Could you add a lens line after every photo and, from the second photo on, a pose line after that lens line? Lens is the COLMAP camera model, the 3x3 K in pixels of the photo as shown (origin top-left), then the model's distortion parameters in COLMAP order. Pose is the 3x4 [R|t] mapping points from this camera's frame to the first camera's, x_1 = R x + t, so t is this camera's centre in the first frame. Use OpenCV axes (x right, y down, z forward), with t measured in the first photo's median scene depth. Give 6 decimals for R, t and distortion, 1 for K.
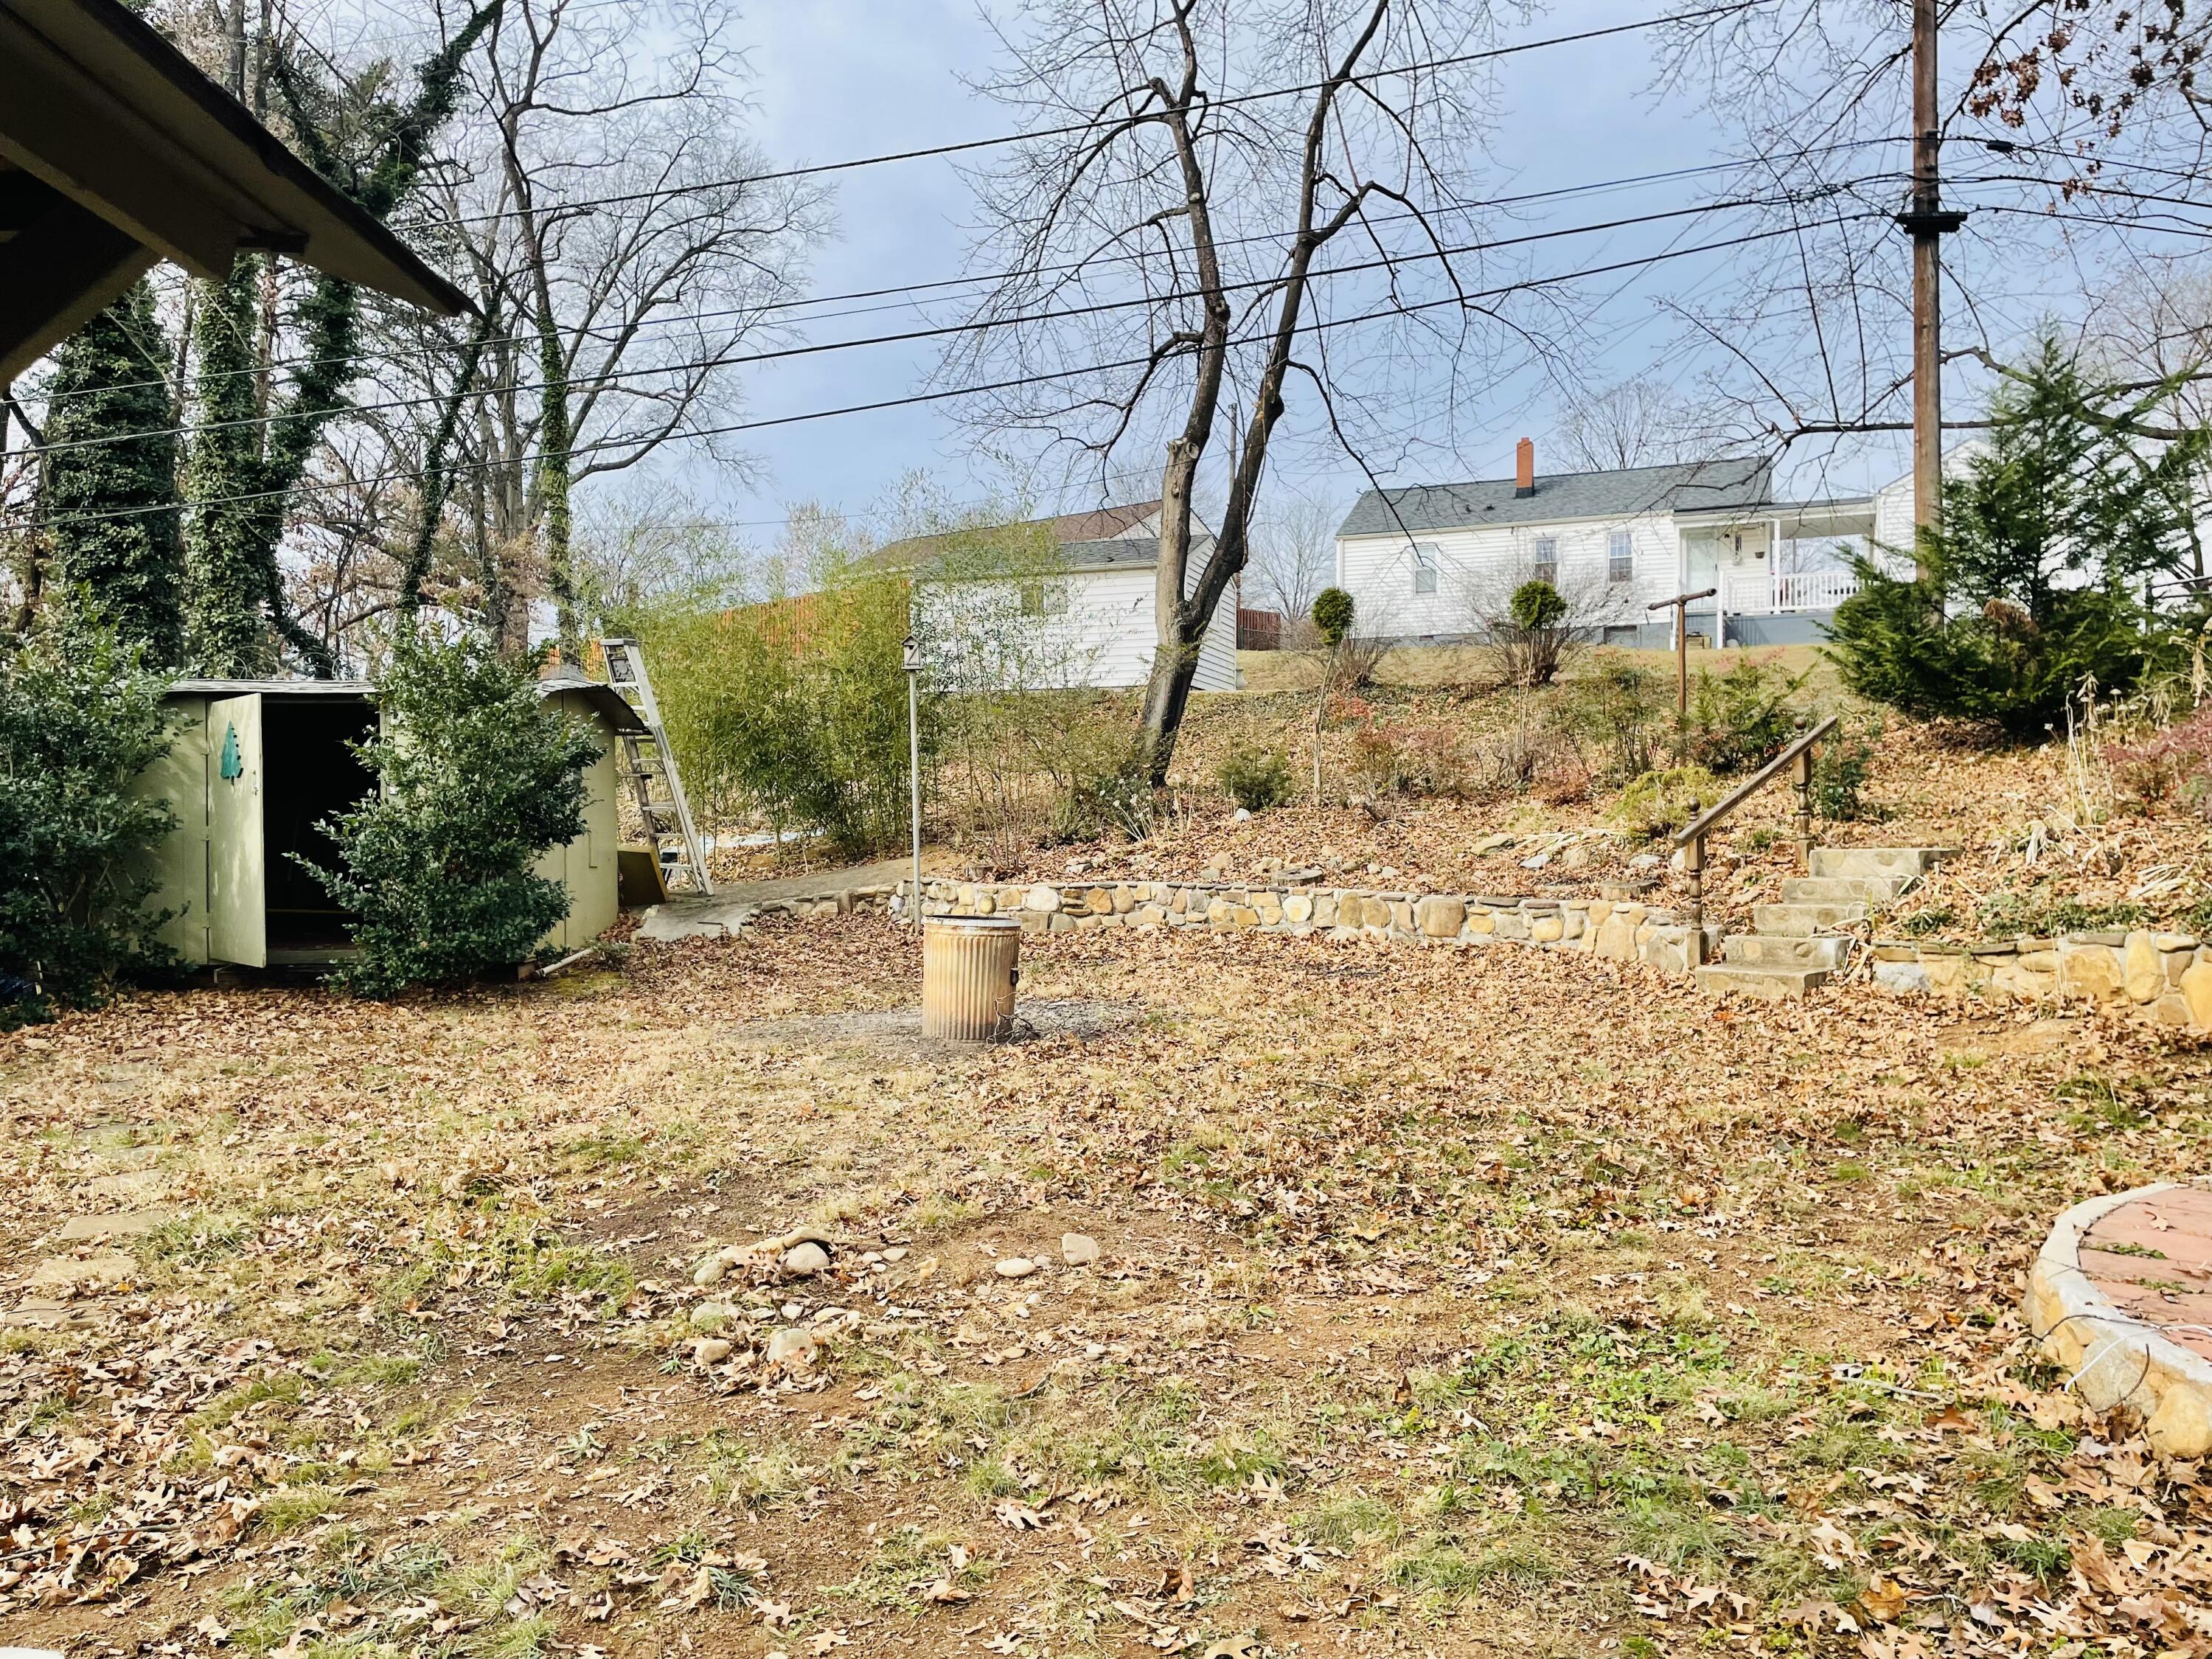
lens RADIAL K [[1662.8, 0, 1106.0], [0, 1662.8, 829.5], [0, 0, 1]] dist [0.105427, -0.125709]
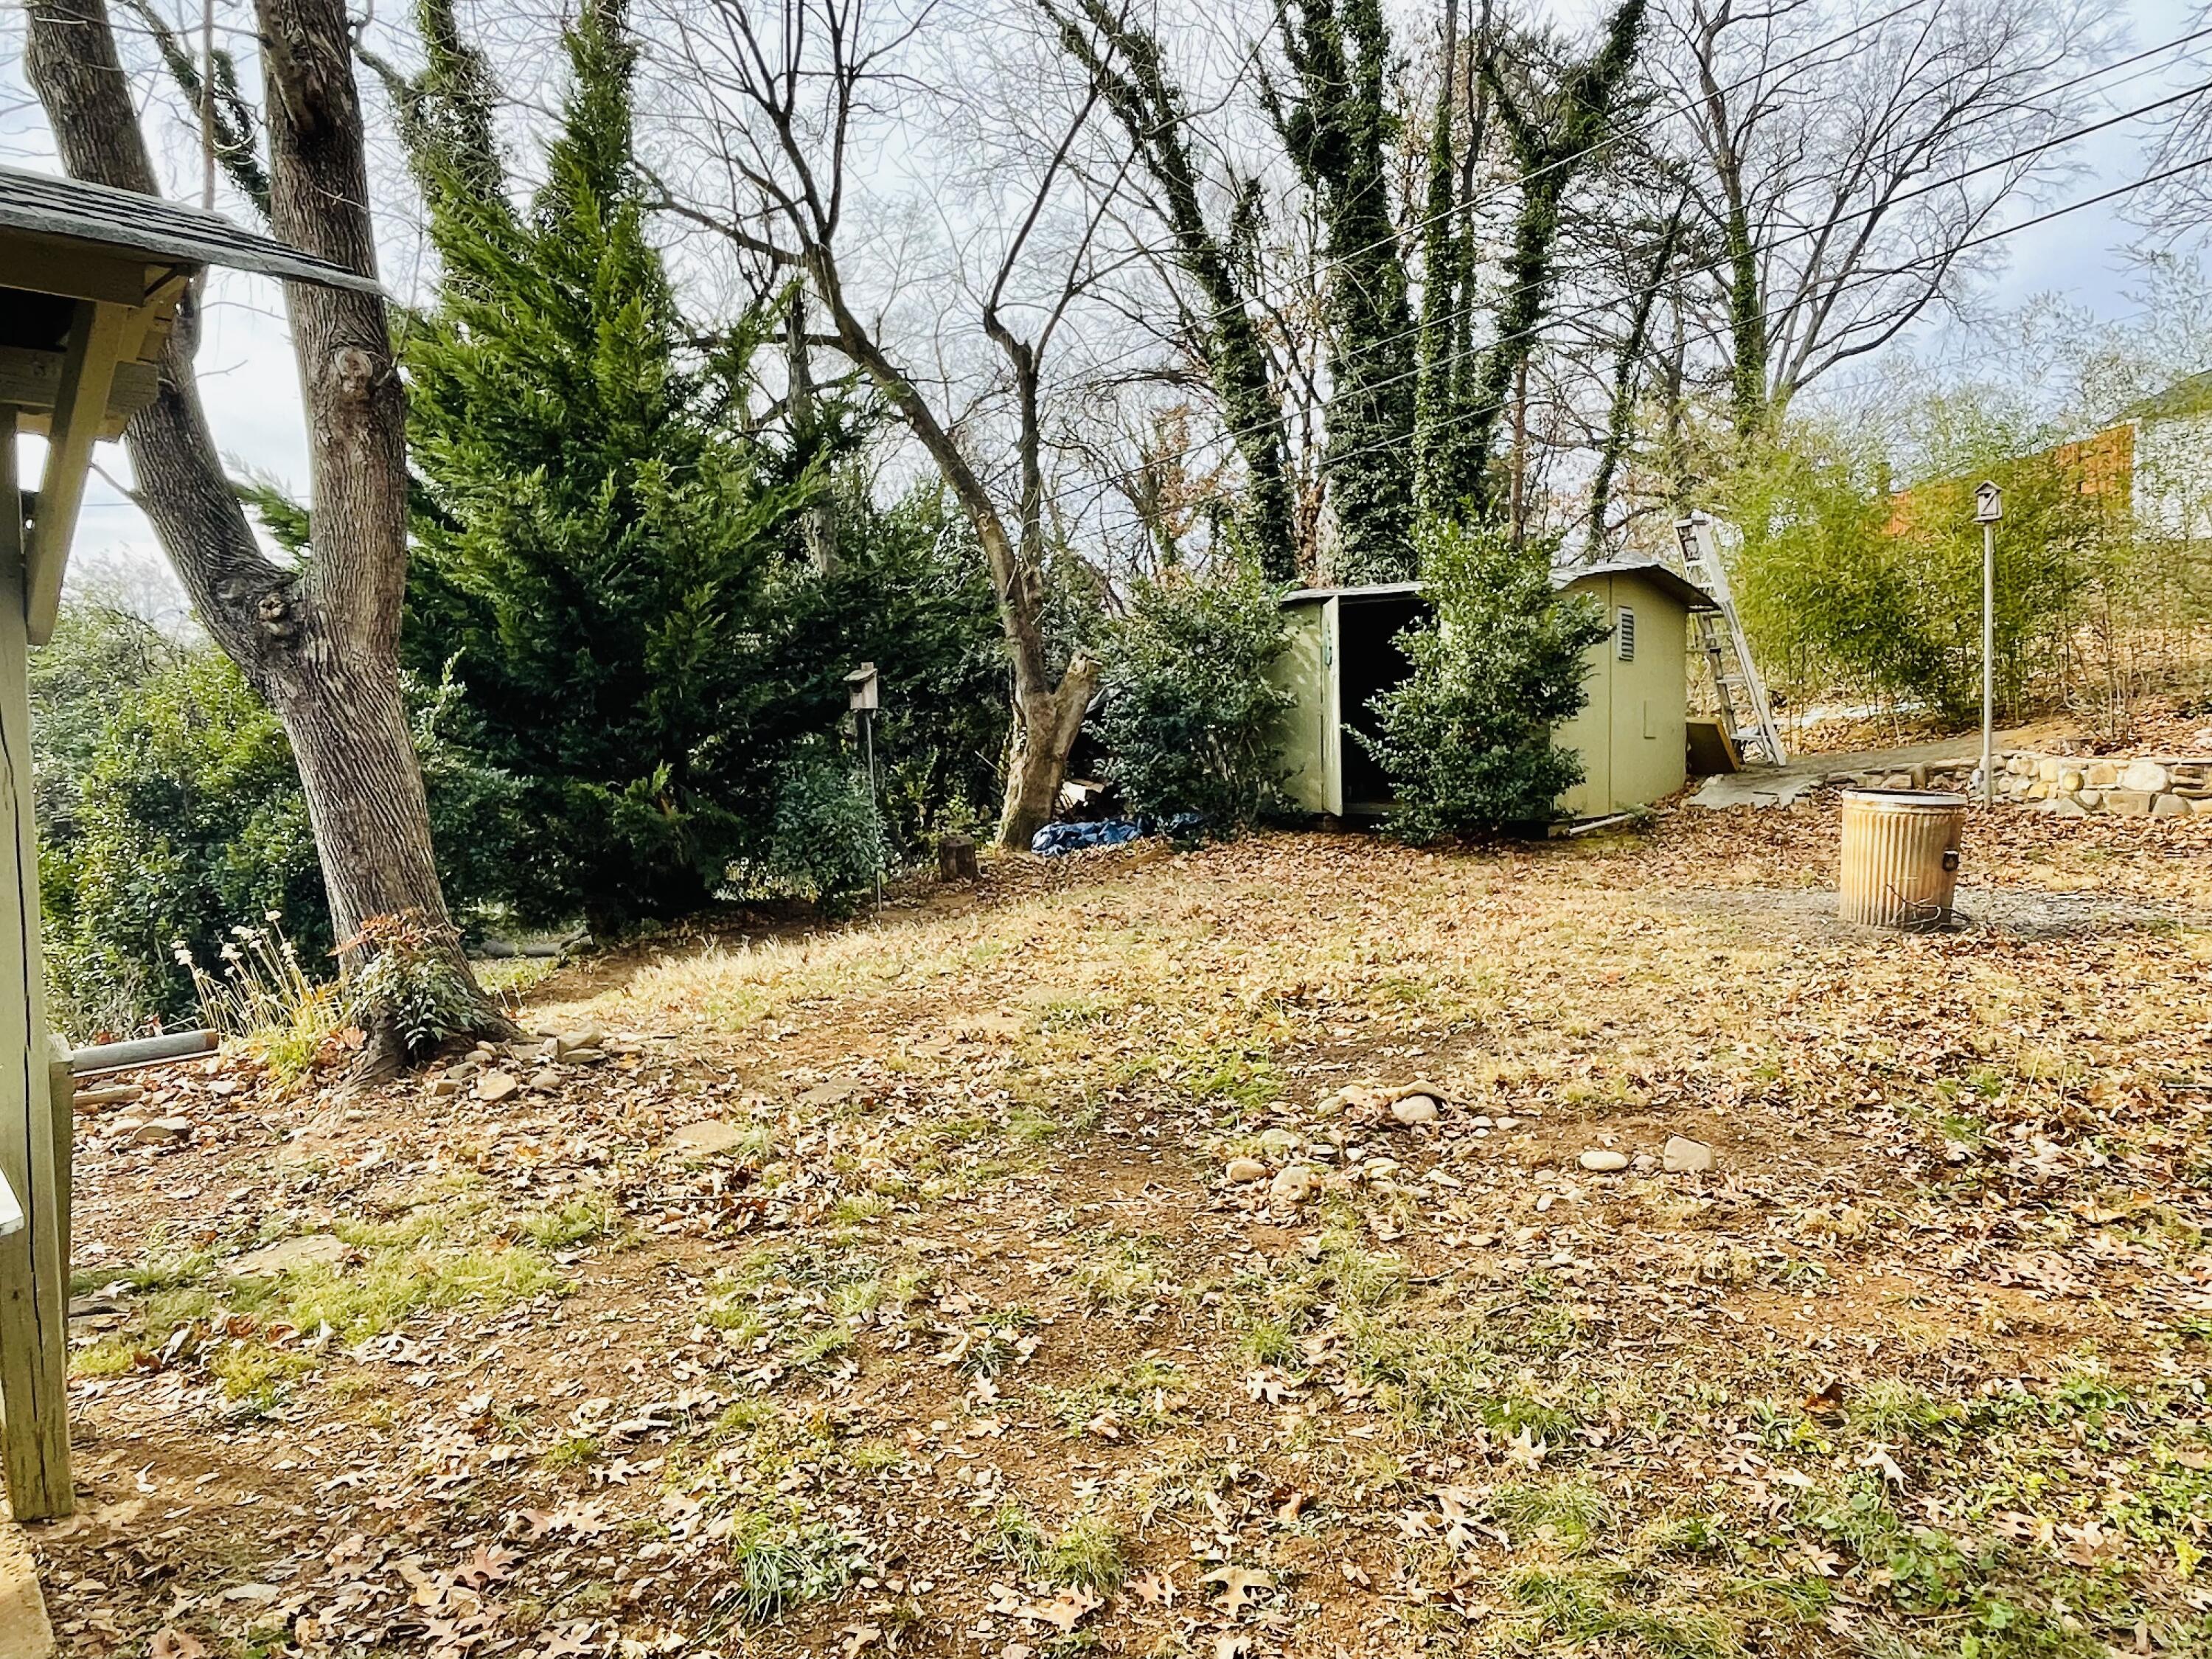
lens RADIAL K [[1476.5, 0, 1106.0], [0, 1476.5, 829.5], [0, 0, 1]] dist [-0.000214, -0.000356]
pose [[0.712510, 0.045753, -0.700169, 0.141473], [0.012095, 0.996923, 0.077453, 0.004617], [0.701558, -0.063654, 0.709764, 0.103889]]
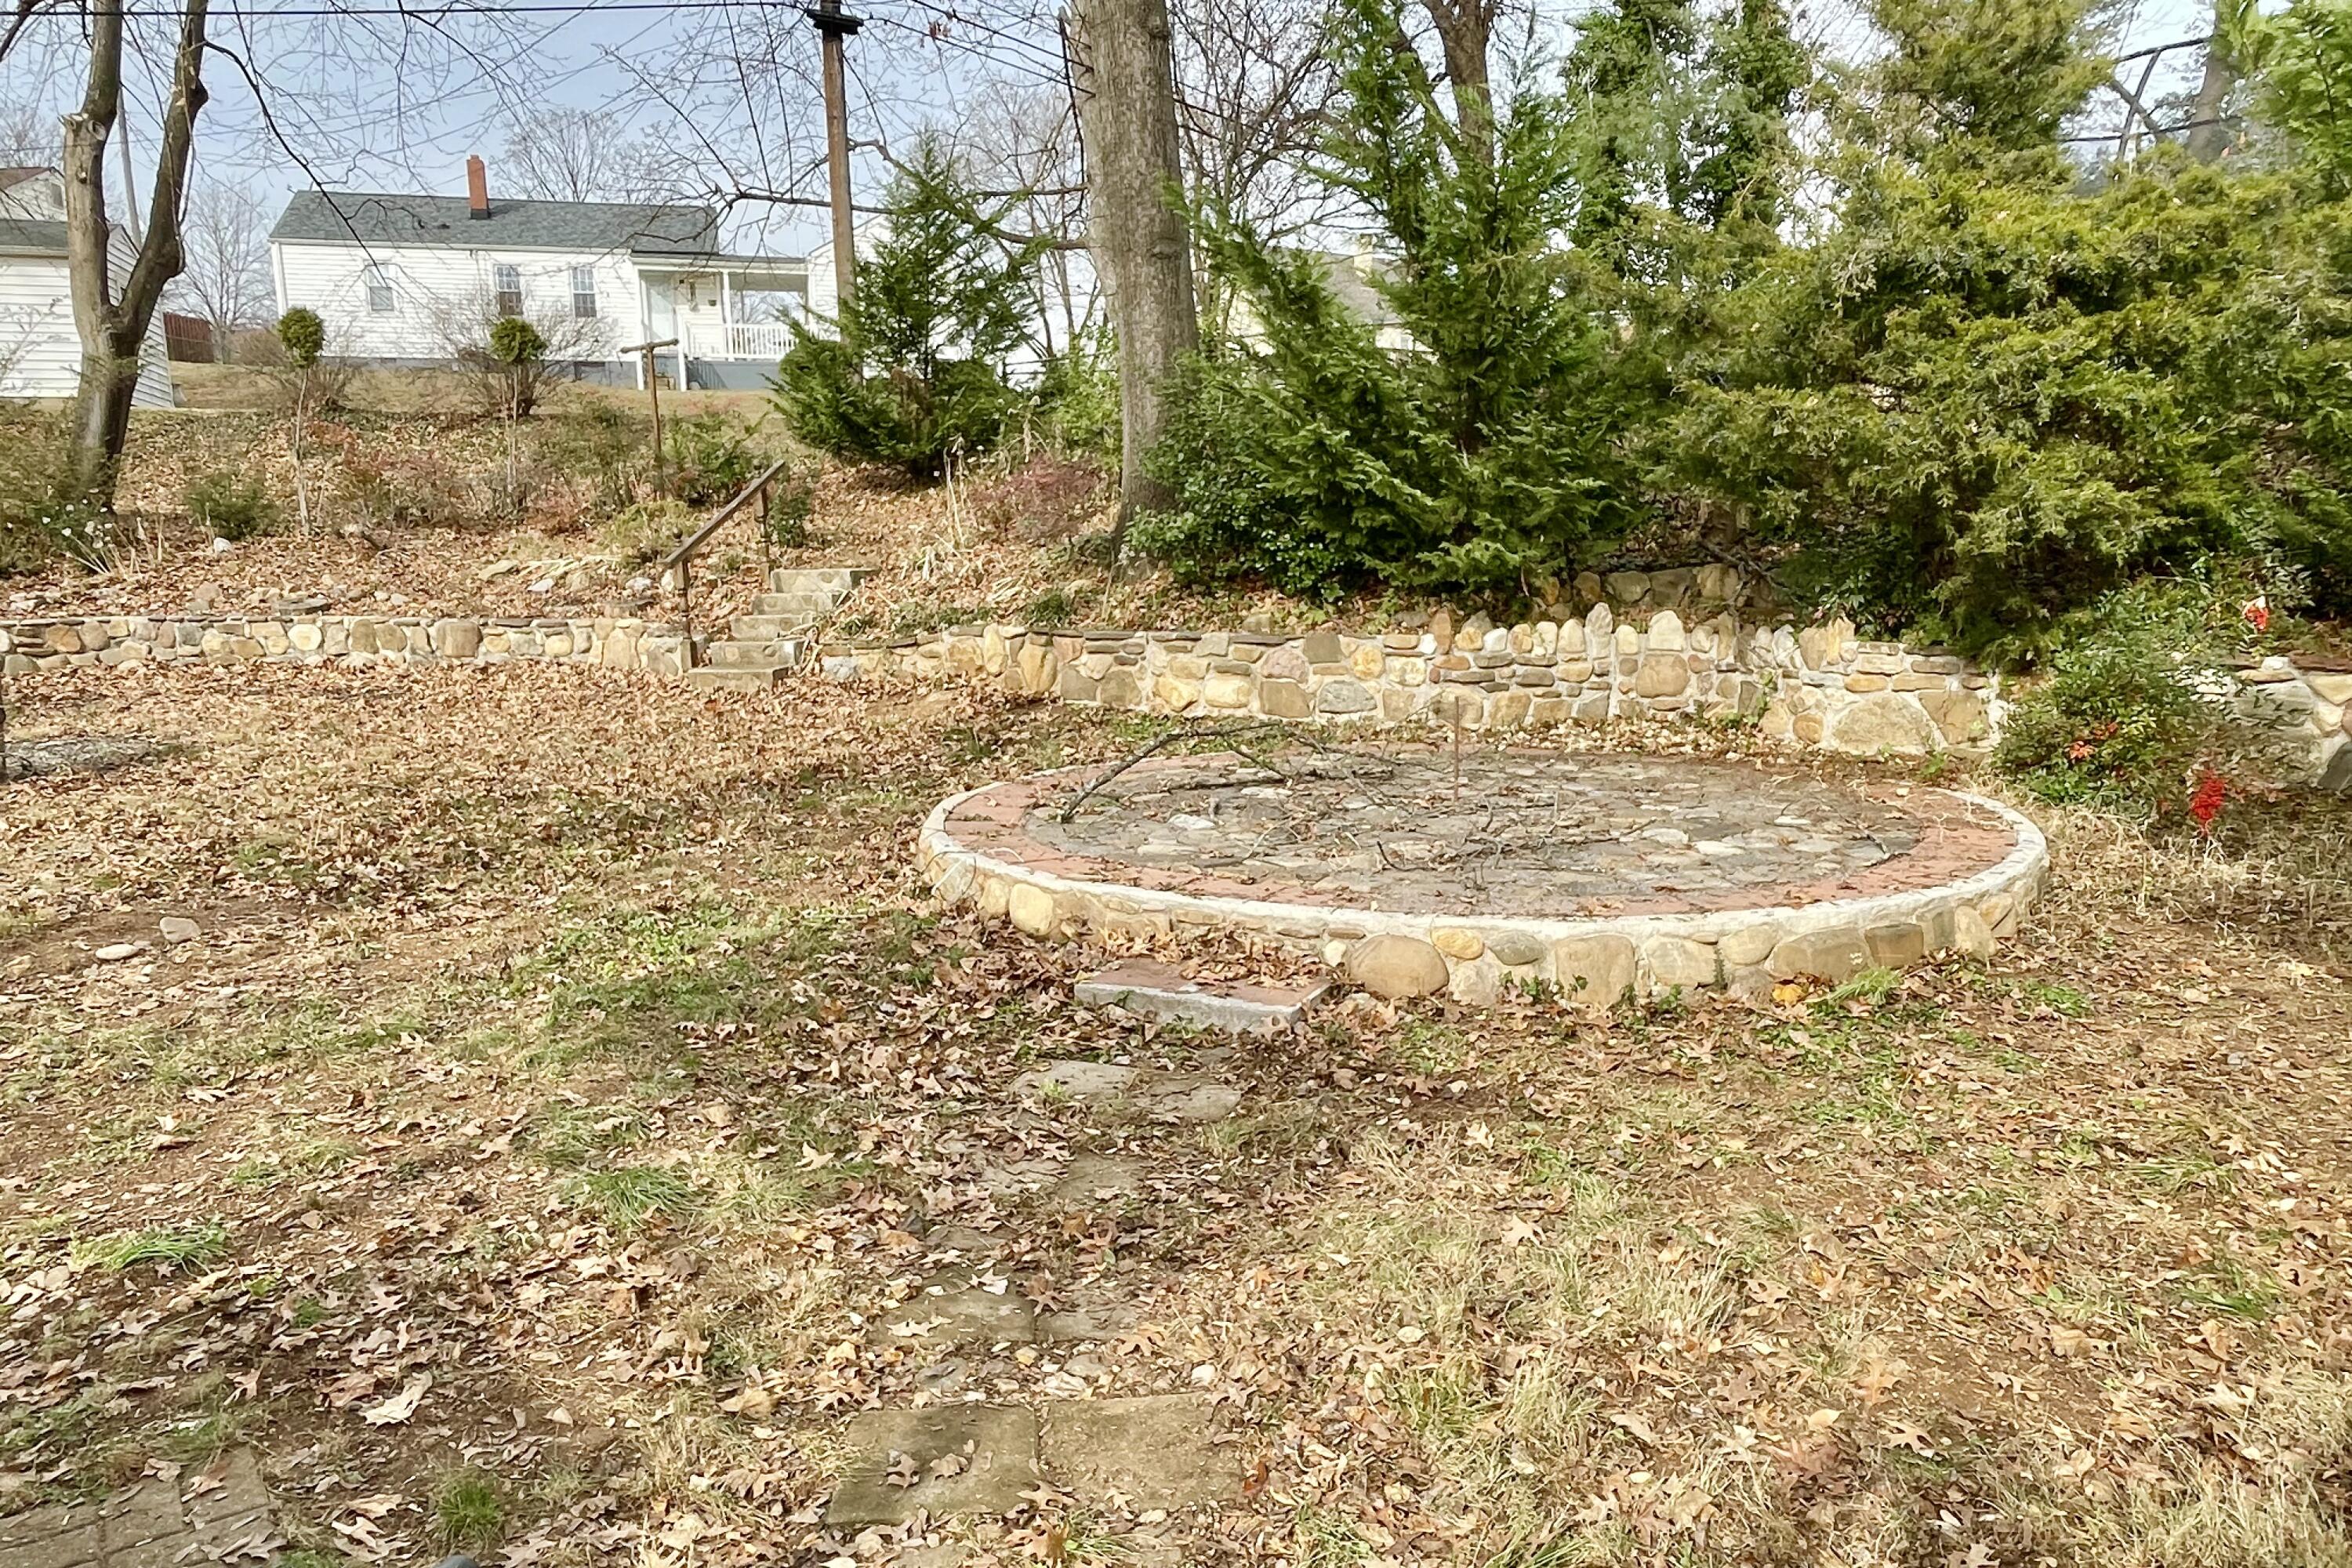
lens RADIAL K [[1524.7, 0, 1183.2], [0, 1524.7, 888.7], [0, 0, 1]] dist [-0.012151, -0.004456]
pose [[0.794058, -0.133628, 0.592972, -0.037153], [0.005940, 0.977195, 0.212259, 0.004891], [-0.607813, -0.165023, 0.776743, -0.093238]]
